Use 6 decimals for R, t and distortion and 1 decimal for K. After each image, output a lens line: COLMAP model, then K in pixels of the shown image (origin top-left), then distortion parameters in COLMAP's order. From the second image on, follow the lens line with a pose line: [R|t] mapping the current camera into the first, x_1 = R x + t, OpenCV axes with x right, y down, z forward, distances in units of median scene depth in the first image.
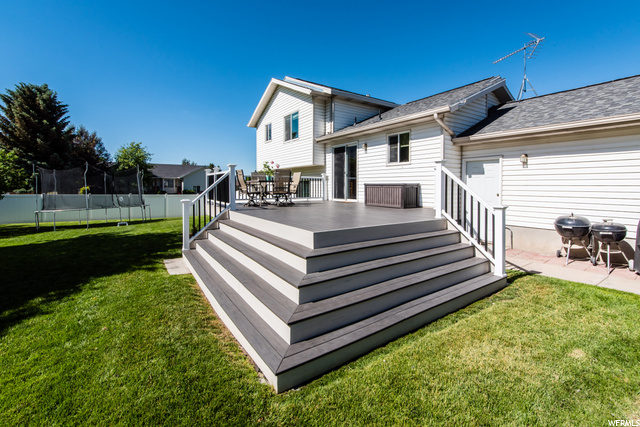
lens RADIAL K [[272.0, 0, 299.7], [0, 272.0, 191.0], [0, 0, 1]] dist [-0.005479, -0.000717]
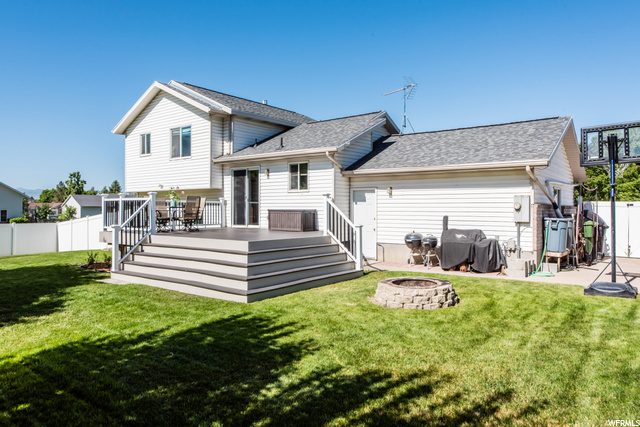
lens RADIAL K [[449.5, 0, 318.8], [0, 449.5, 212.2], [0, 0, 1]] dist [-0.001817, 0.000429]
pose [[0.926795, -0.003051, 0.375555, -0.225492], [0.007334, 0.999923, -0.009976, 0.002575], [-0.375496, 0.012000, 0.926746, -0.661770]]
